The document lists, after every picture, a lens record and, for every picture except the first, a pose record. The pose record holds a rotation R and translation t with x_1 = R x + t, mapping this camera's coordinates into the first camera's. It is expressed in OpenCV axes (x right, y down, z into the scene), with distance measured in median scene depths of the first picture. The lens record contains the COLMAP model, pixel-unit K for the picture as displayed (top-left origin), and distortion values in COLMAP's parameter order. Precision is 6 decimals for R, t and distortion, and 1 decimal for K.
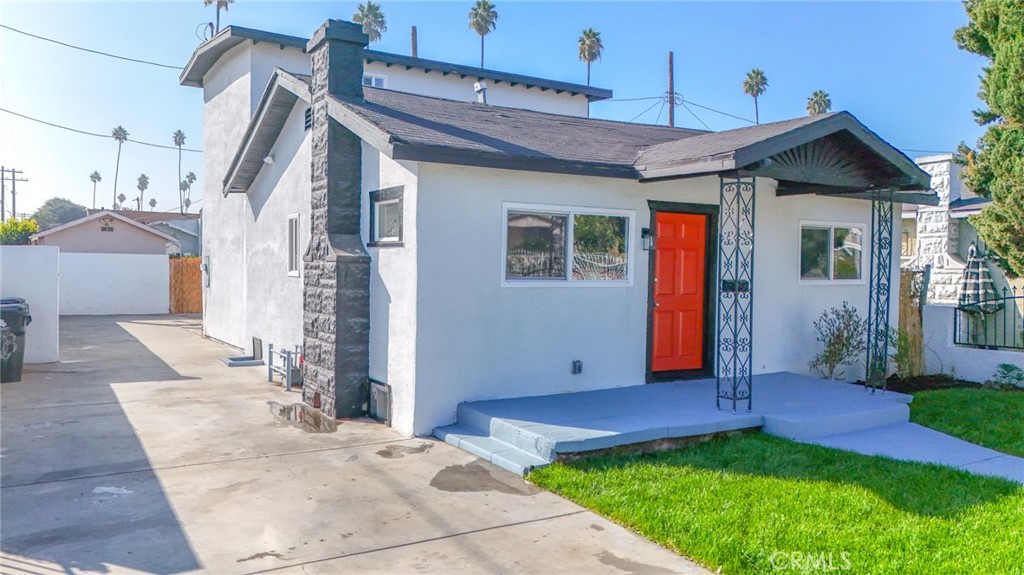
lens RADIAL K [[752.6, 0, 513.2], [0, 752.6, 286.8], [0, 0, 1]] dist [0.072489, -0.061418]
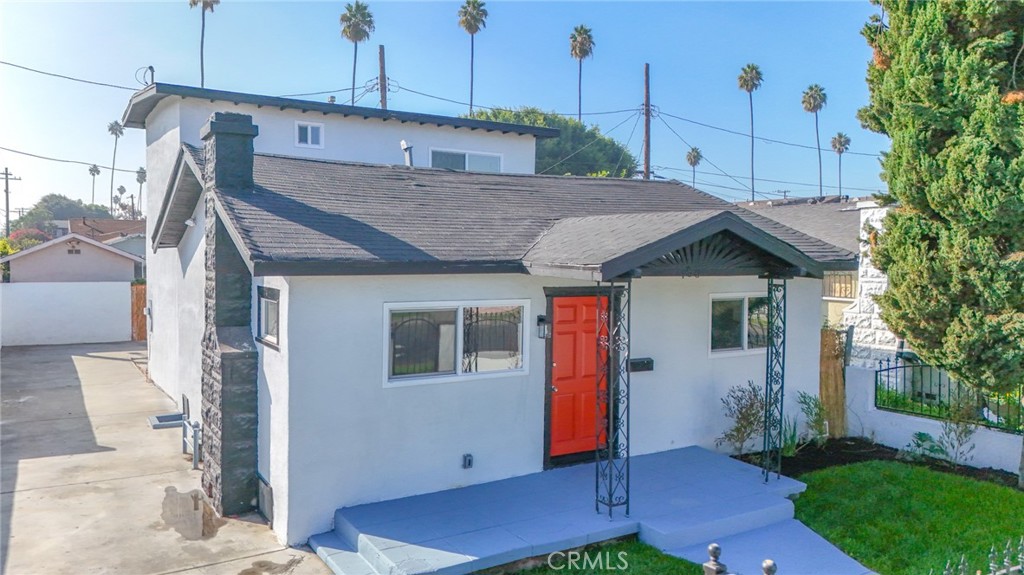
lens RADIAL K [[752.6, 0, 513.6], [0, 752.6, 286.7], [0, 0, 1]] dist [0.072489, -0.061418]
pose [[0.999986, -0.003260, -0.004083, 0.143240], [0.003325, 0.999867, 0.015980, -0.132426], [0.004031, -0.015993, 0.999864, 0.004945]]
